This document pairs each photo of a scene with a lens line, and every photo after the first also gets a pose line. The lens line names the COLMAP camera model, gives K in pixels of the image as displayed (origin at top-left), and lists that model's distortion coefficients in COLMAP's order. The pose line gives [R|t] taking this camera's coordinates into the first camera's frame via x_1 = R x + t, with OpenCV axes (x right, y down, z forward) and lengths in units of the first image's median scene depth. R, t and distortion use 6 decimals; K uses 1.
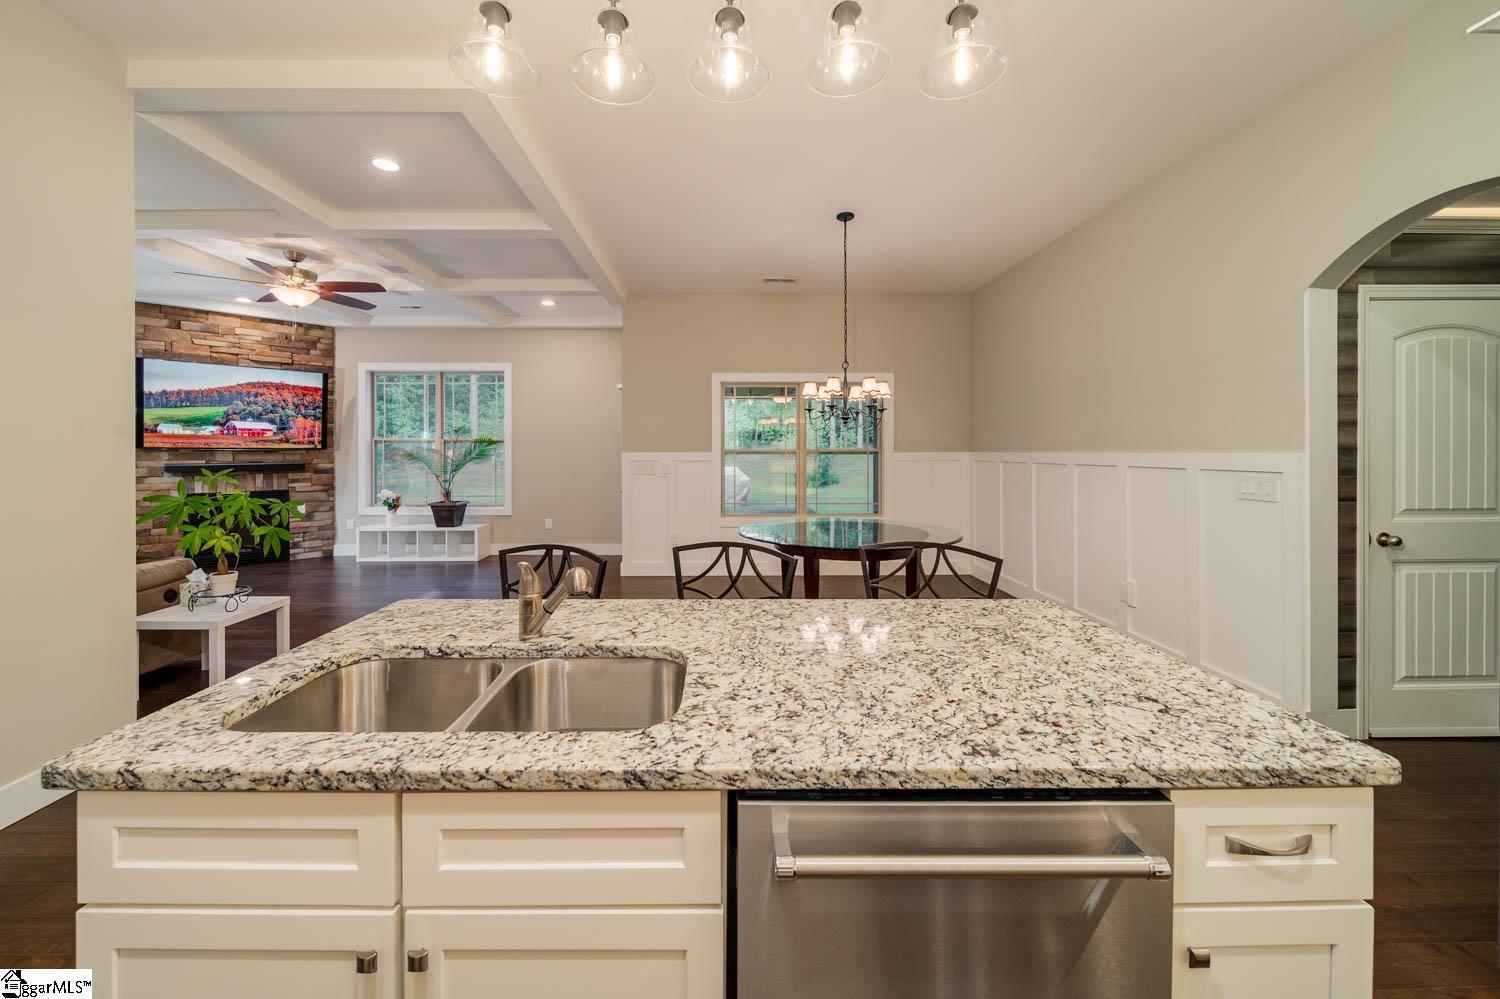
lens RADIAL K [[559.8, 0, 734.9], [0, 559.8, 452.2], [0, 0, 1]] dist [-0.003745, -0.000651]
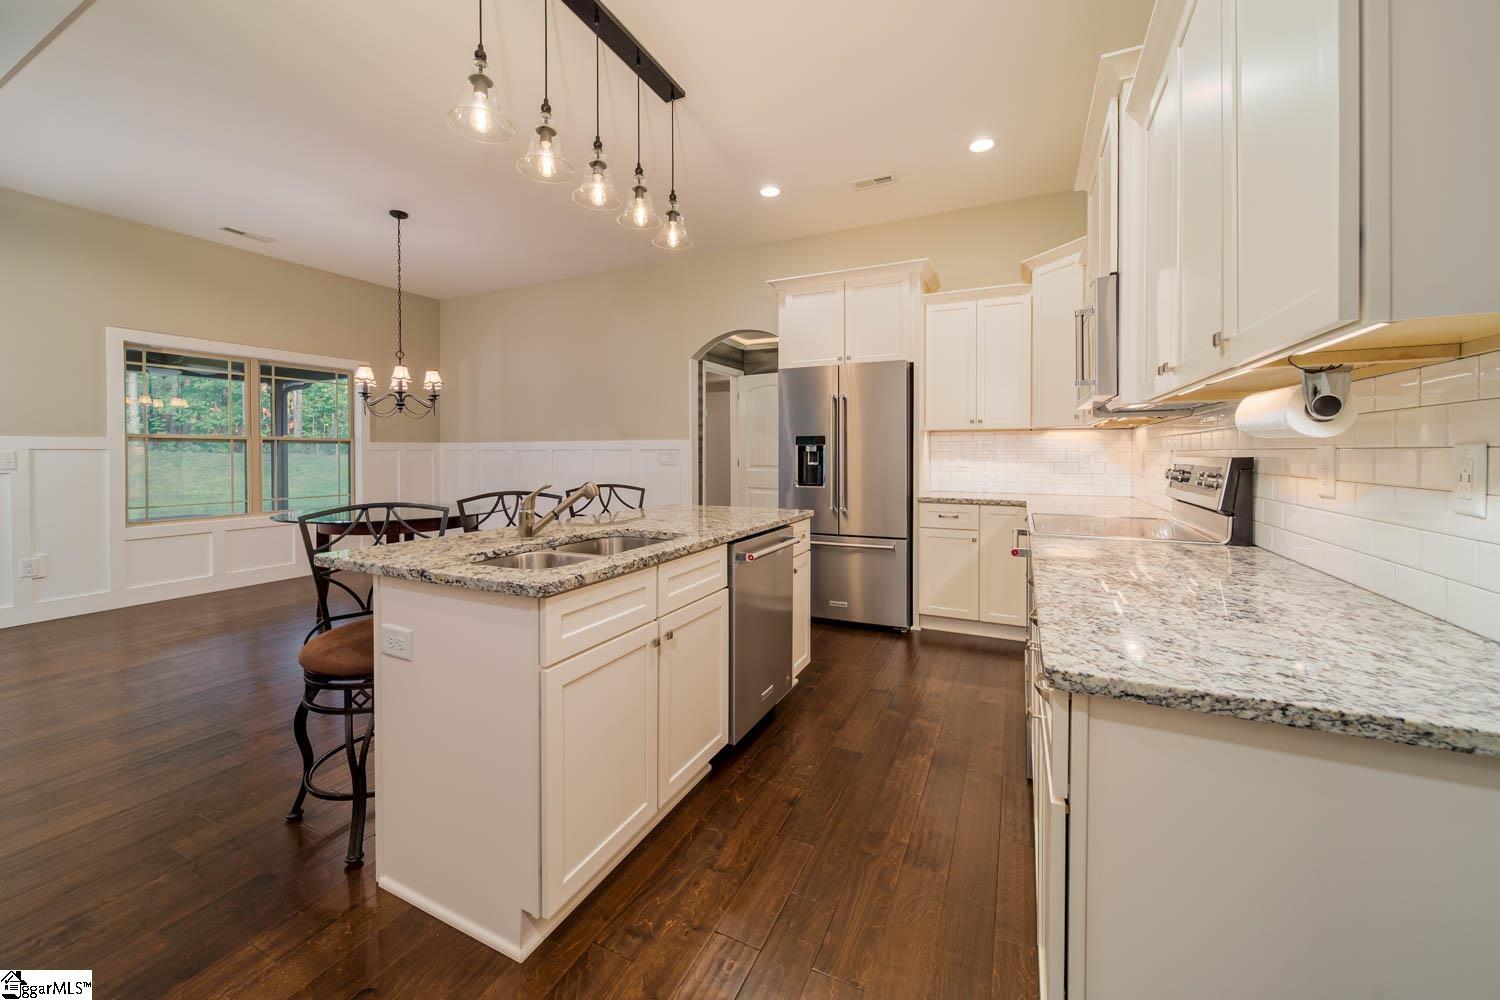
lens RADIAL K [[559.8, 0, 731.7], [0, 559.8, 454.6], [0, 0, 1]] dist [-0.003745, -0.000651]
pose [[0.459541, -0.001179, 0.888156, -0.278593], [0.002825, 0.999996, -0.000134, 0.021921], [-0.888152, 0.002571, 0.459543, -0.027509]]
